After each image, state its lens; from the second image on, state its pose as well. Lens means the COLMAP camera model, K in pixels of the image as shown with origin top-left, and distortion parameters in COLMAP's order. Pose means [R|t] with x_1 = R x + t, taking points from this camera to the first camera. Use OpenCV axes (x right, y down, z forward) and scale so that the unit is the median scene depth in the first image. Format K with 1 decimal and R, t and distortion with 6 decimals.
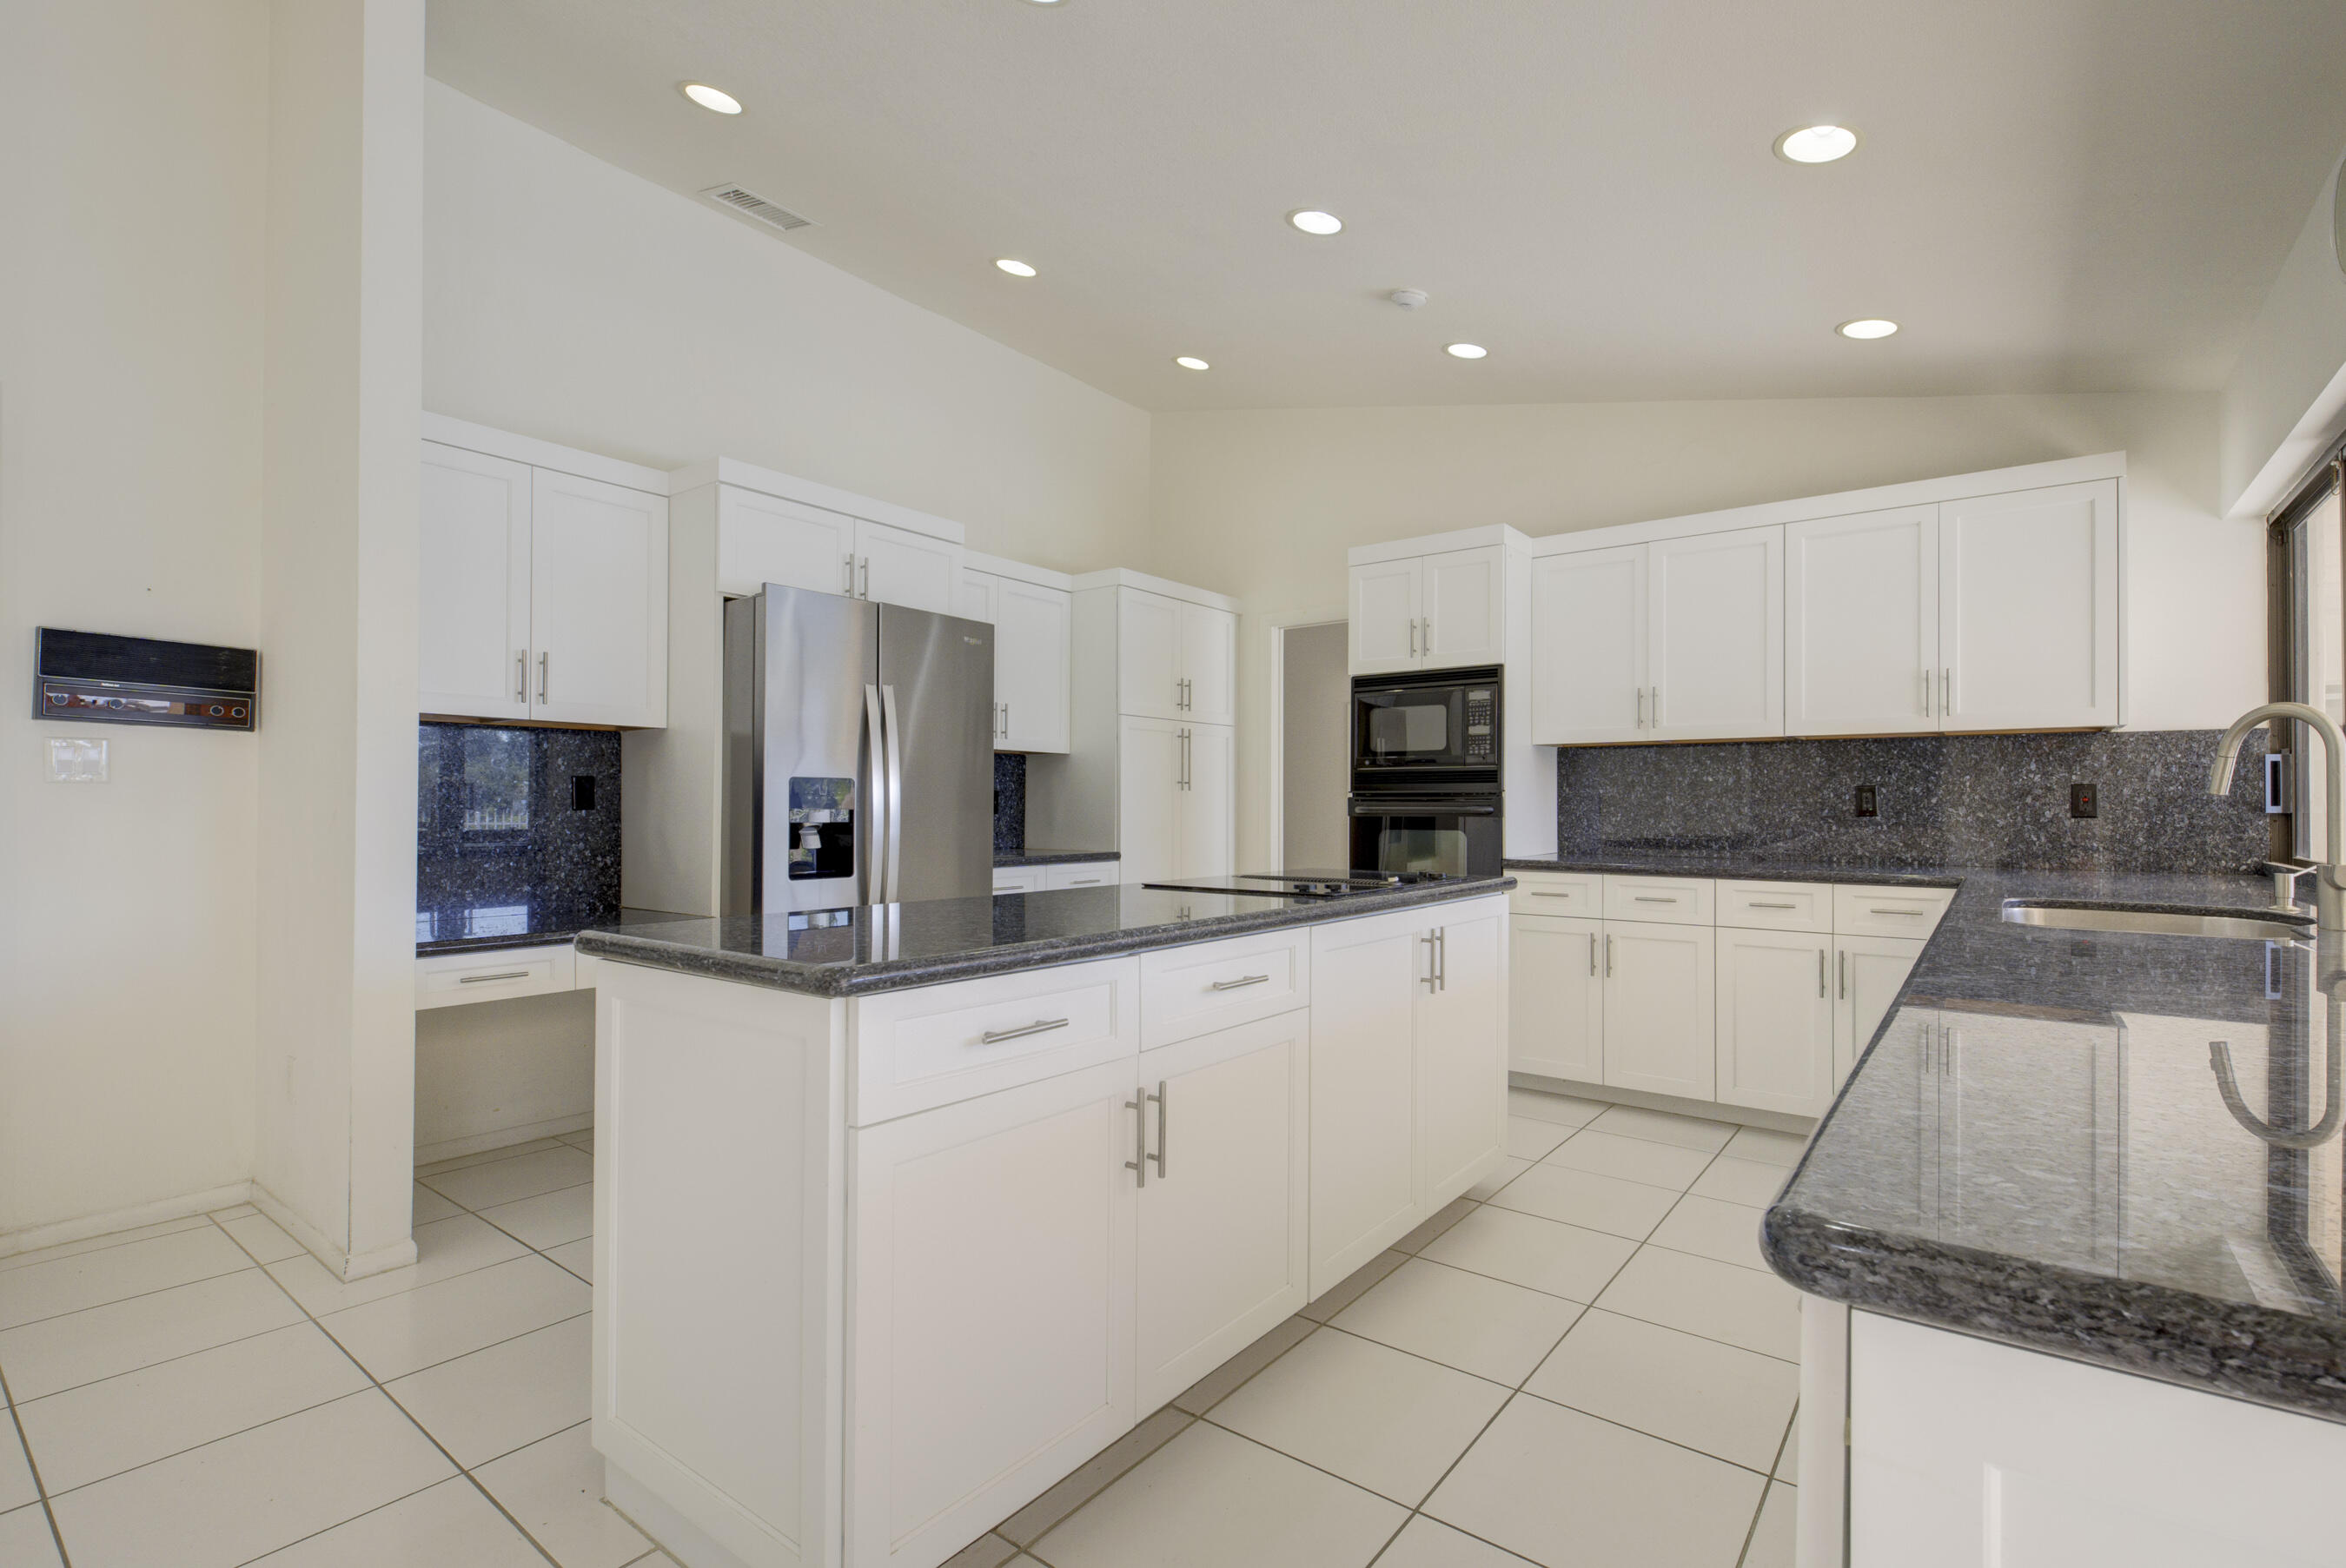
lens RADIAL K [[1062.5, 0, 1216.2], [0, 1062.5, 800.6], [0, 0, 1]] dist [0.013977, -0.011802]
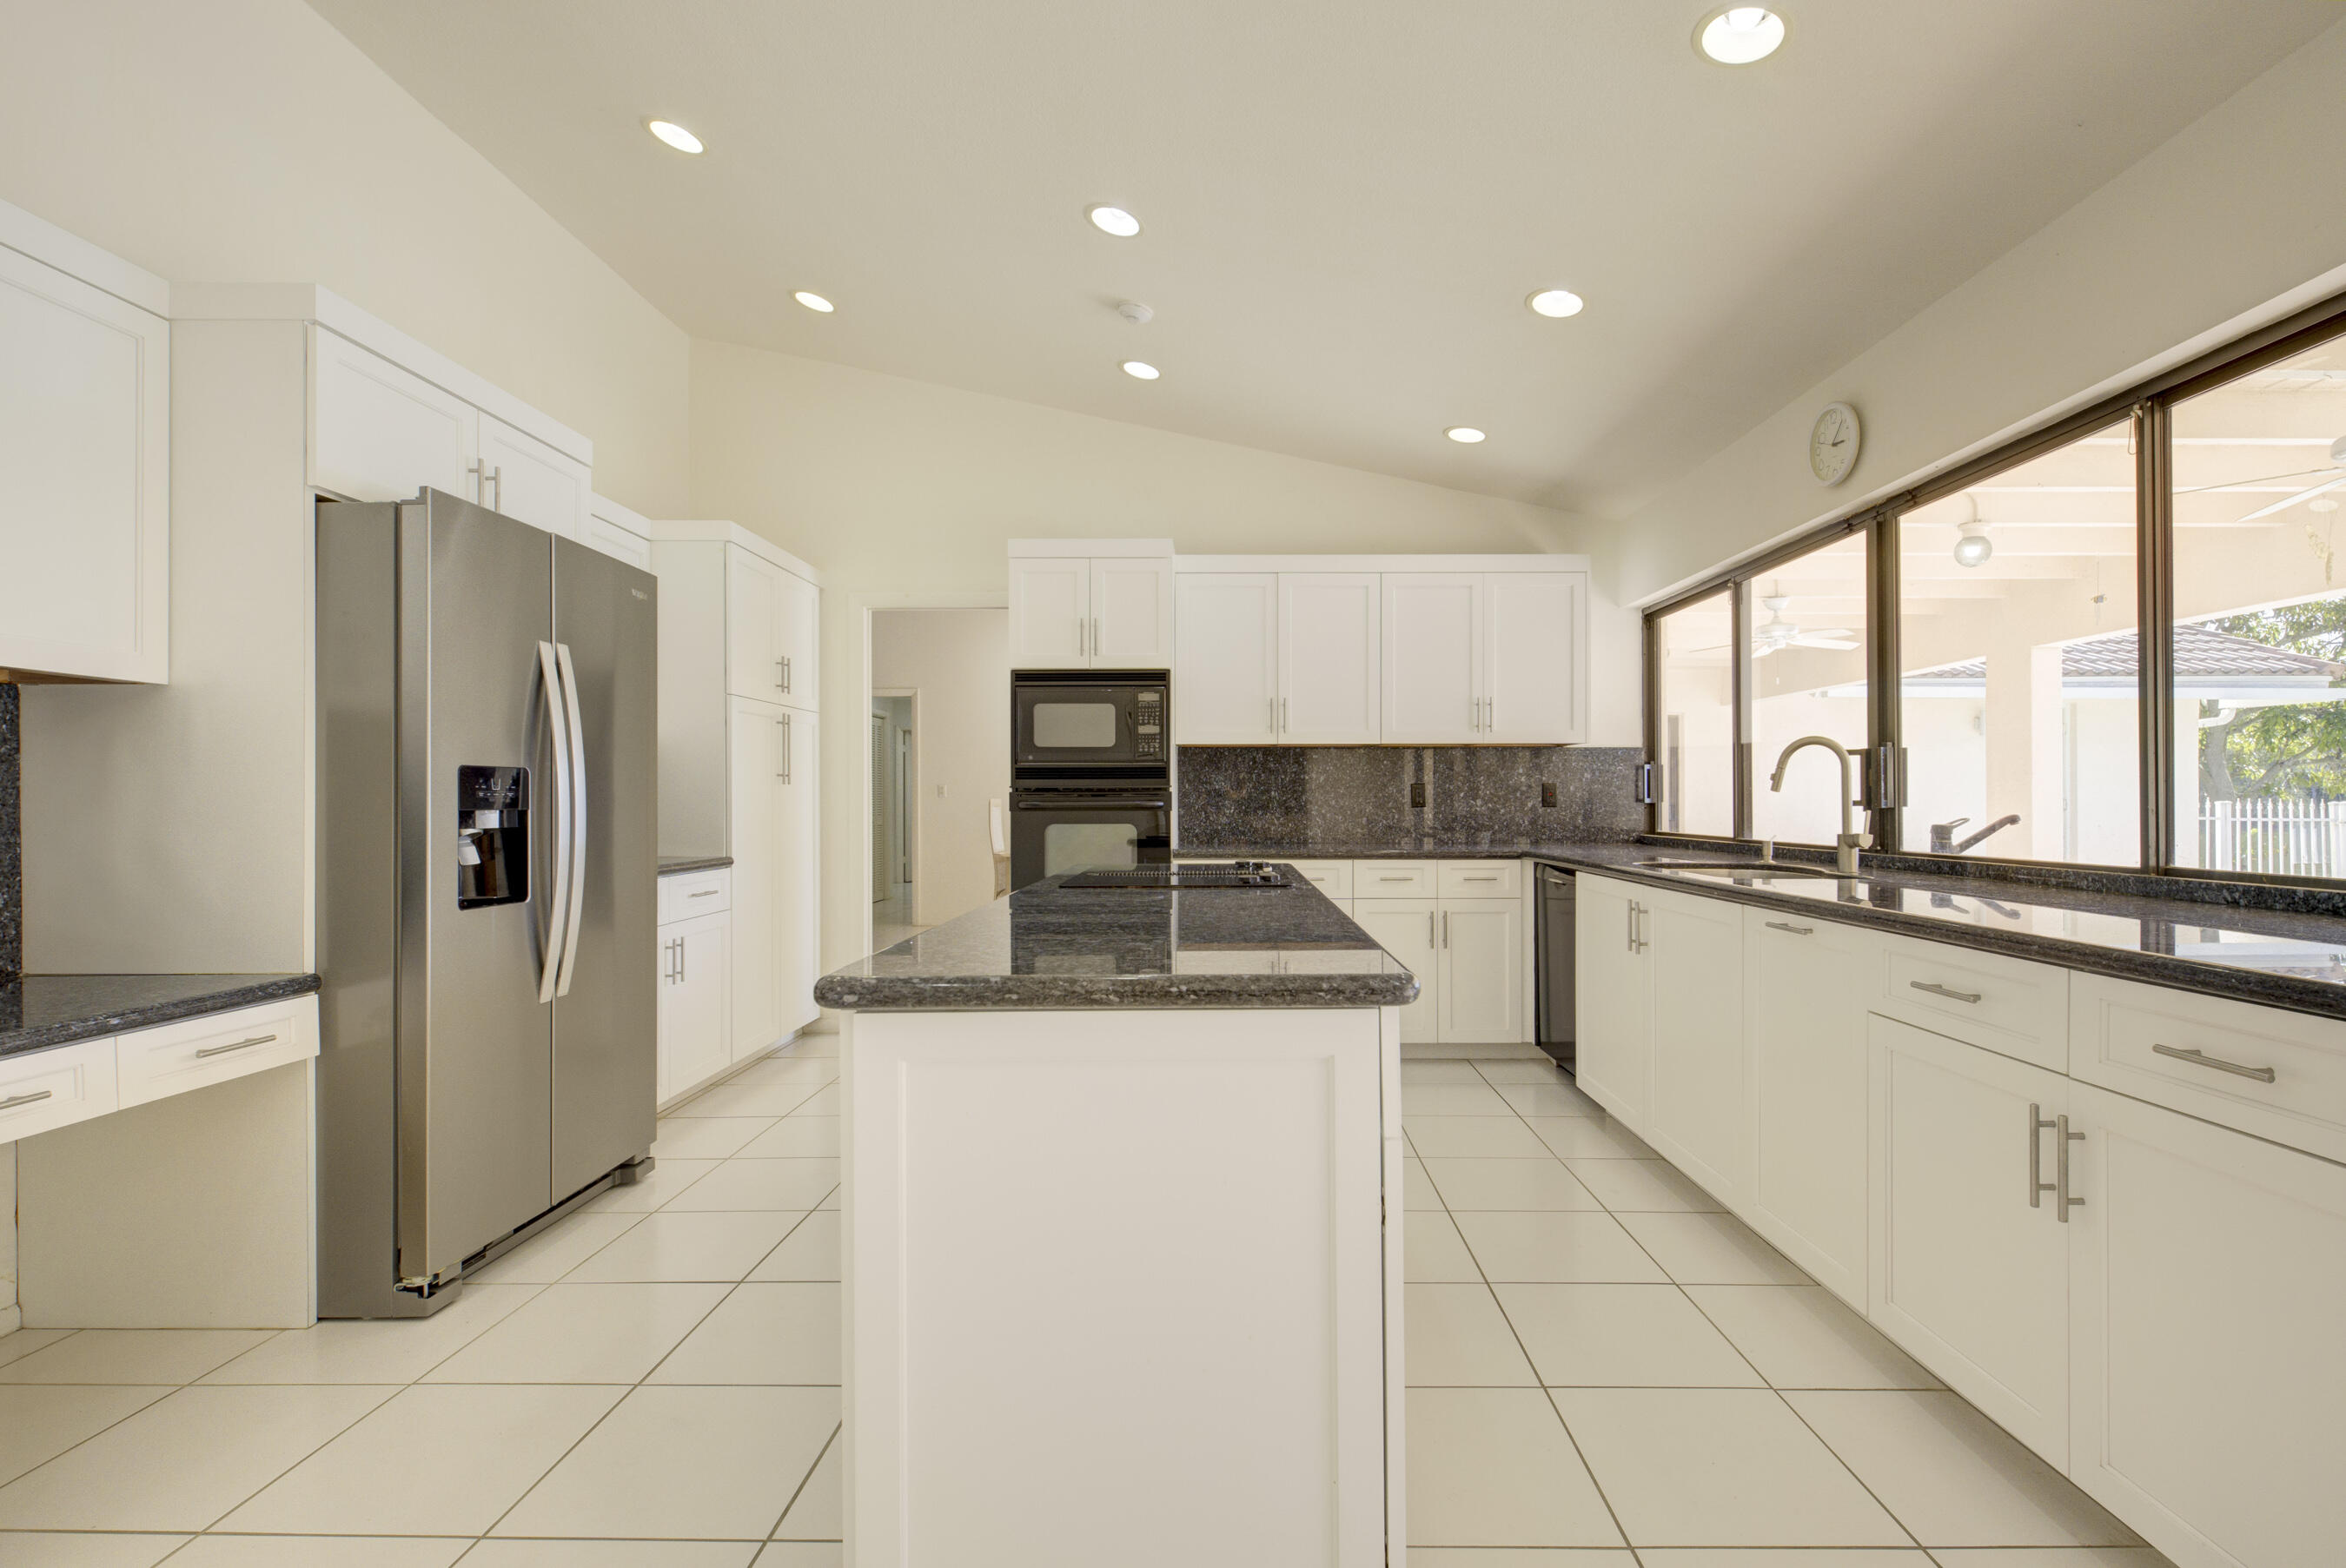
lens RADIAL K [[1062.5, 0, 1216.2], [0, 1062.5, 800.6], [0, 0, 1]] dist [0.013977, -0.011802]
pose [[0.805602, -0.004798, 0.592437, -0.335346], [0.001042, 0.999977, 0.006682, -0.002117], [-0.592456, -0.004766, 0.805589, 0.103342]]
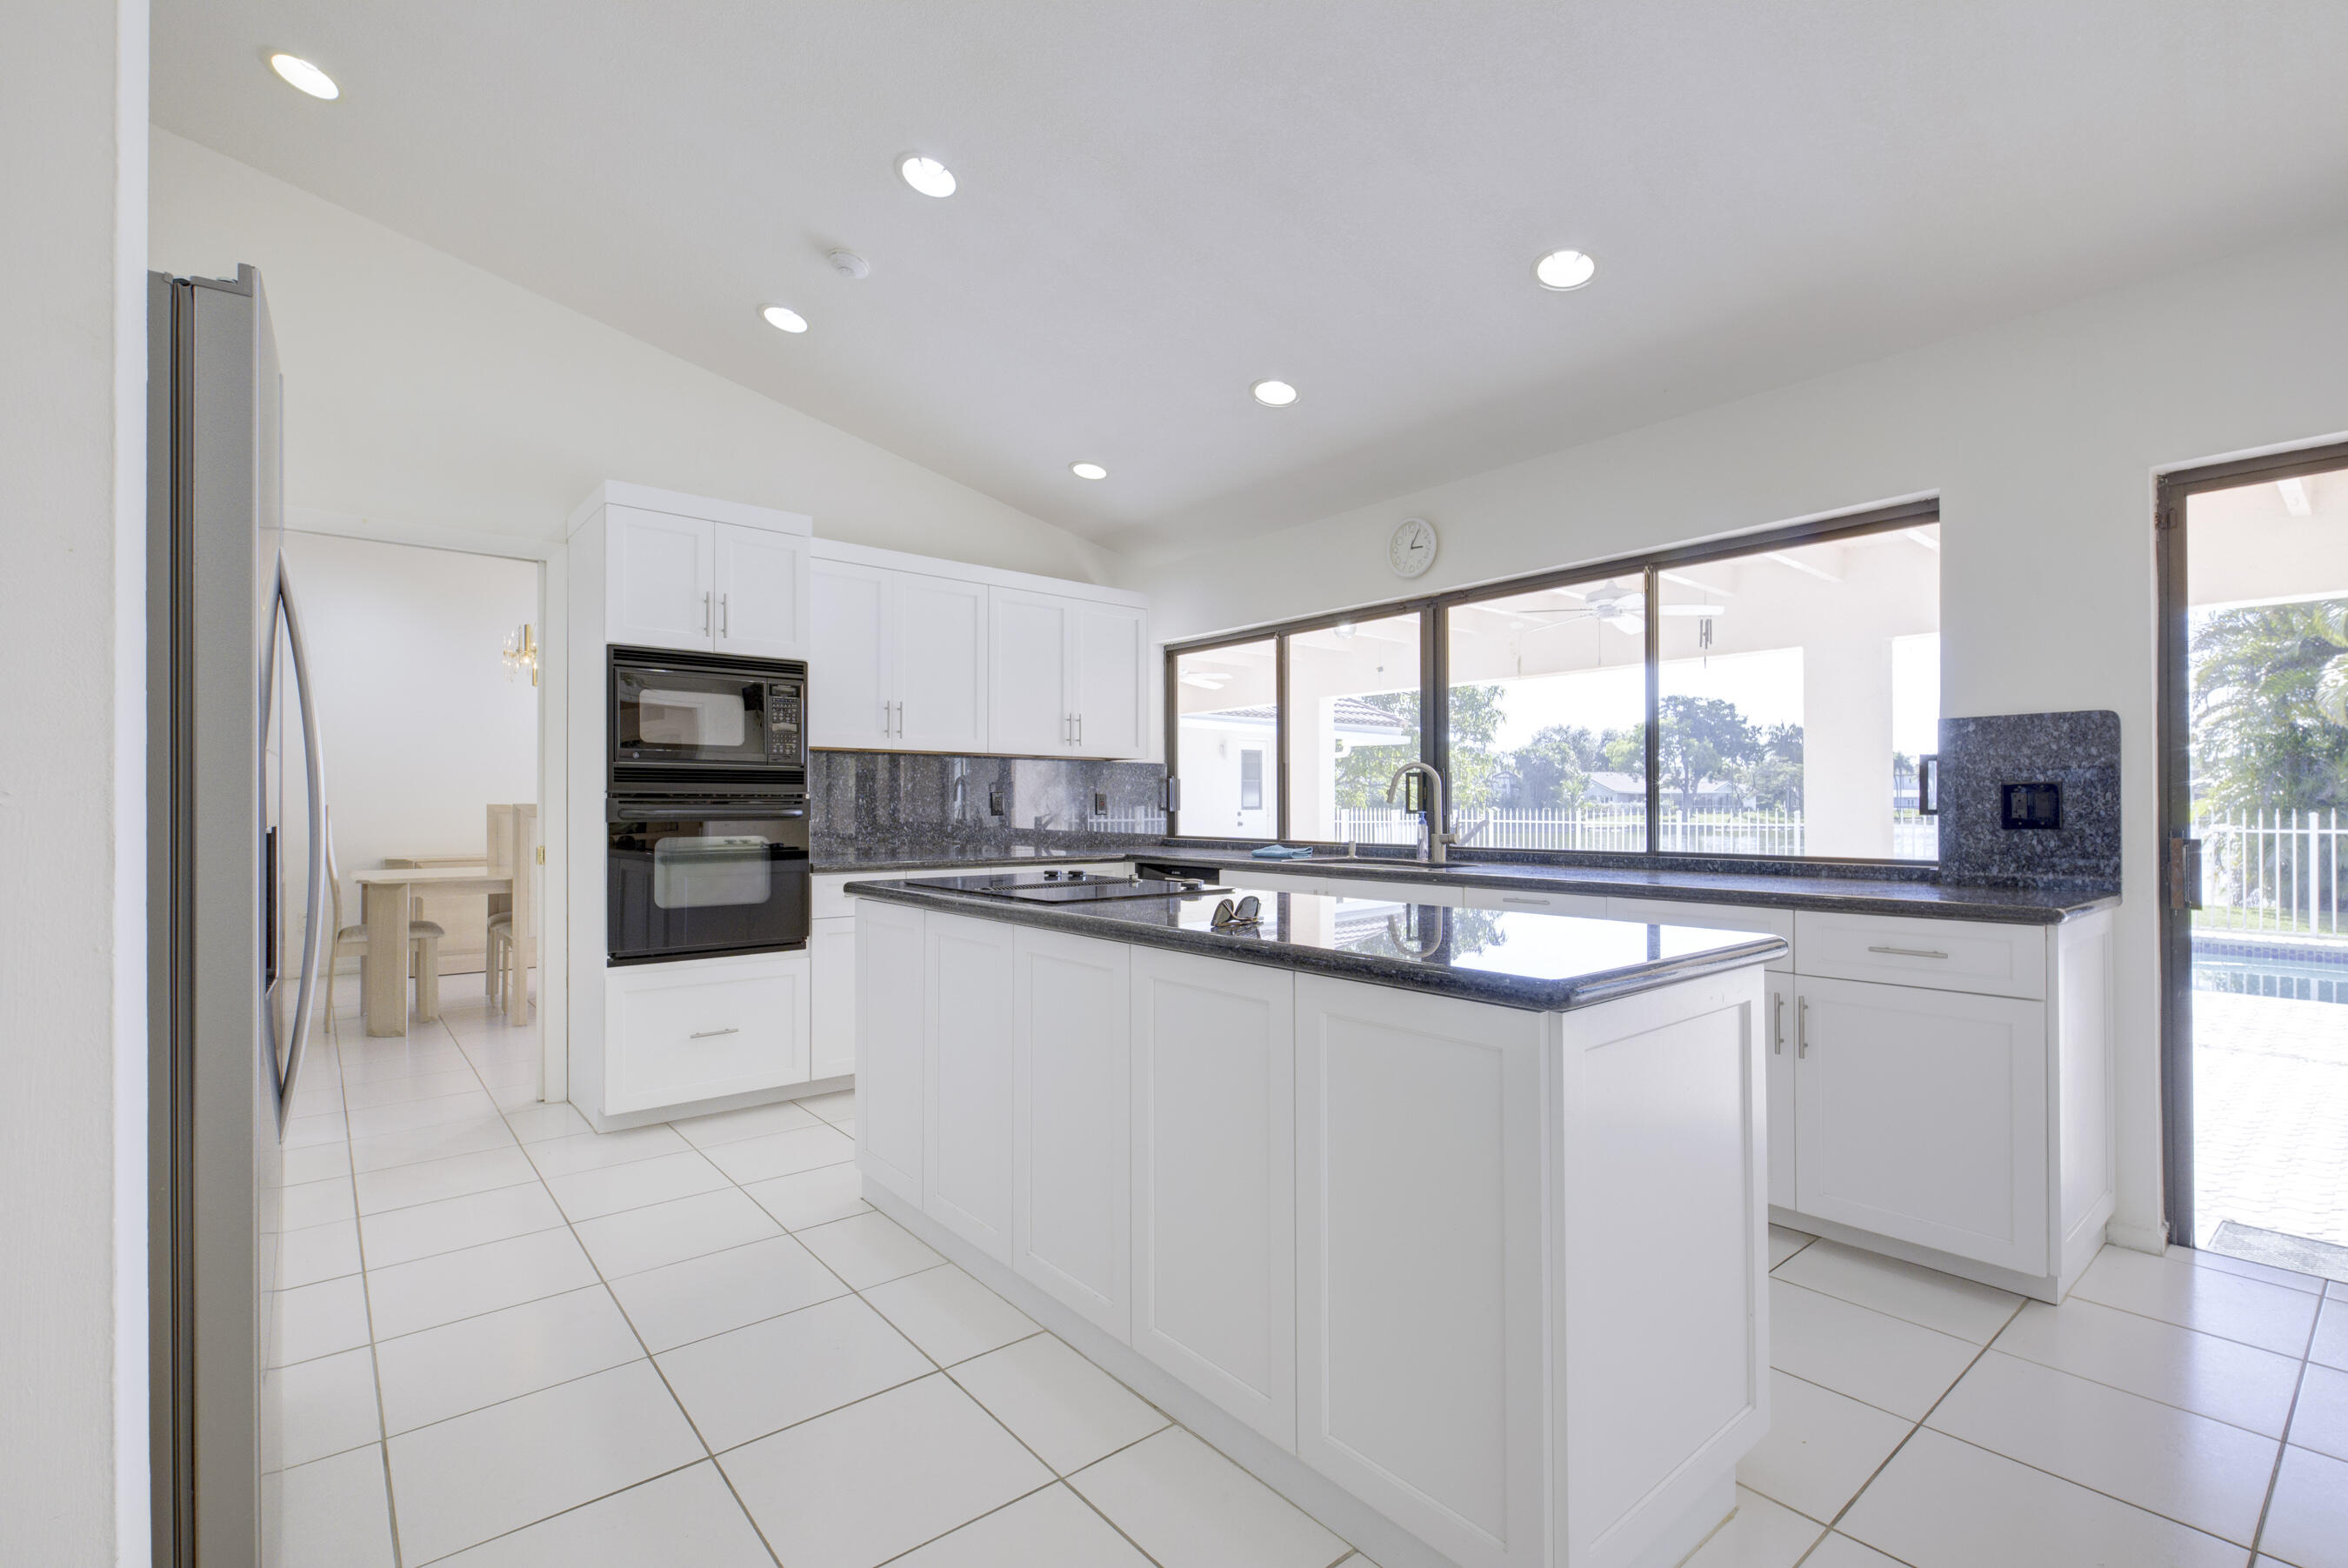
lens RADIAL K [[1047.4, 0, 1181.6], [0, 1047.4, 797.1], [0, 0, 1]] dist [0.013389, -0.011455]
pose [[0.233551, 0.006427, 0.972323, -0.578678], [-0.005728, 0.999970, -0.005233, -0.002312], [-0.972328, -0.004347, 0.233581, 0.451191]]
